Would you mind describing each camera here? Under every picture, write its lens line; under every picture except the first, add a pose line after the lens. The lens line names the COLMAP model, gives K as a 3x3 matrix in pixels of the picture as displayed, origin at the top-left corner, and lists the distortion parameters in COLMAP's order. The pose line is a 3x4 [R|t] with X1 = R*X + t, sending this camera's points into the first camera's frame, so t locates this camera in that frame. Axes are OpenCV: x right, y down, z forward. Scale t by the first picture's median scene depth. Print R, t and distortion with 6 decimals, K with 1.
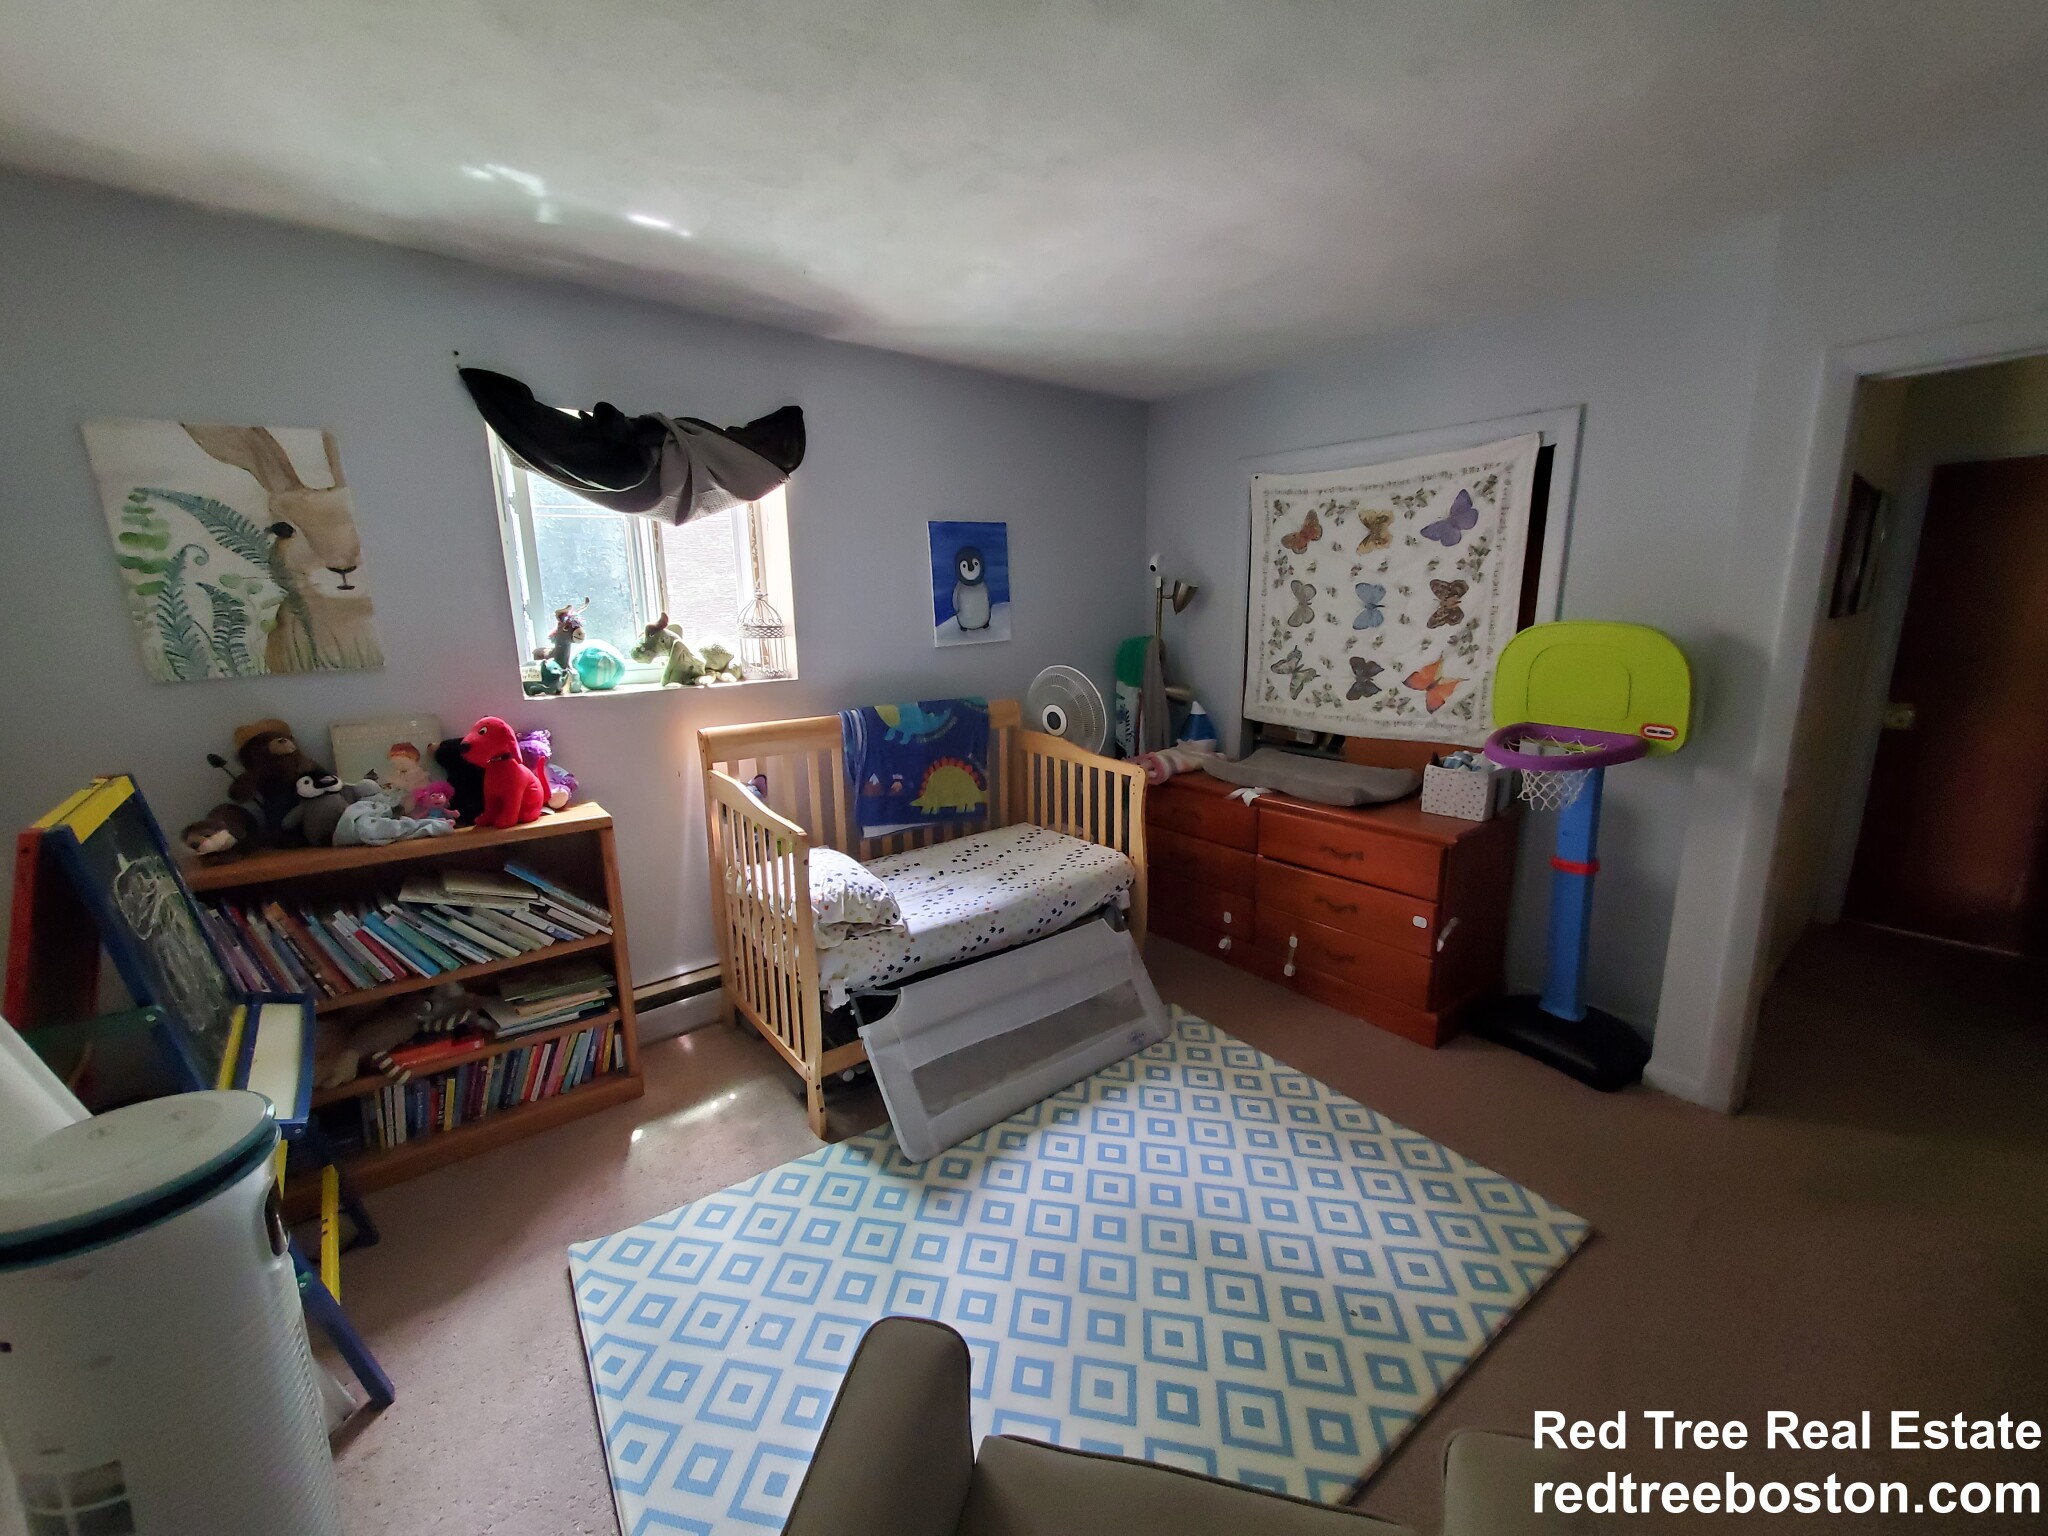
lens RADIAL K [[815.8, 0, 1027.3], [0, 815.8, 766.1], [0, 0, 1]] dist [0.001071, 0.000114]
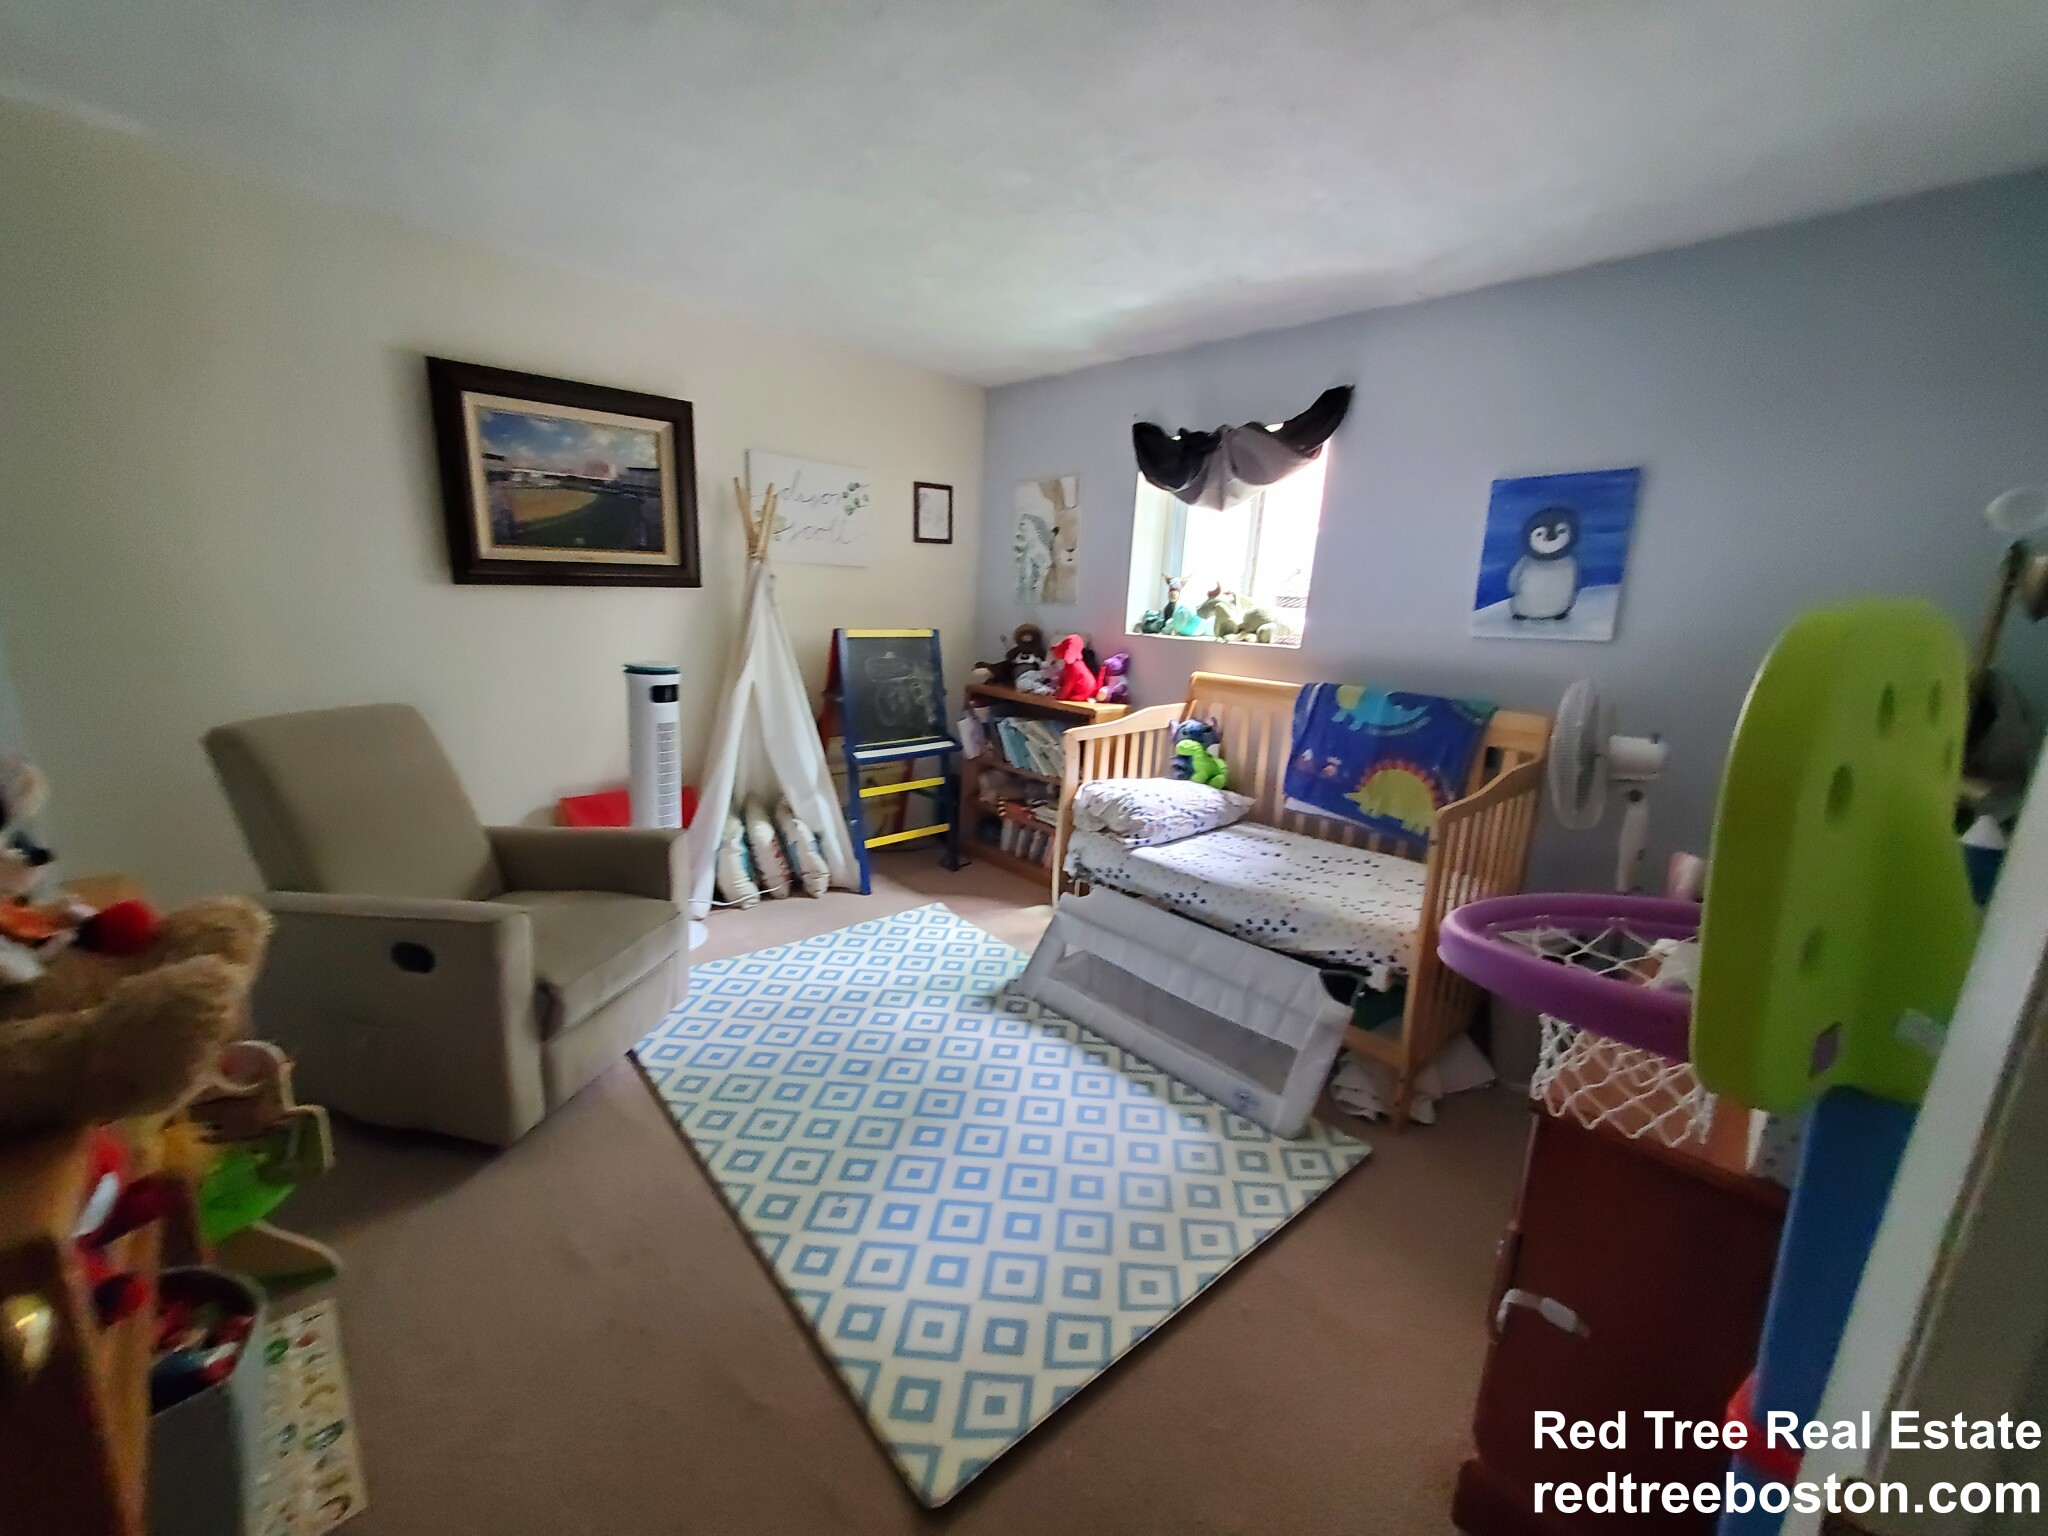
lens RADIAL K [[815.8, 0, 1023.3], [0, 815.8, 769.4], [0, 0, 1]] dist [0.001071, 0.000114]
pose [[0.069026, 0.224387, -0.972052, 0.833532], [-0.246648, 0.947965, 0.201312, -0.089140], [0.966644, 0.225859, 0.120779, 0.609240]]
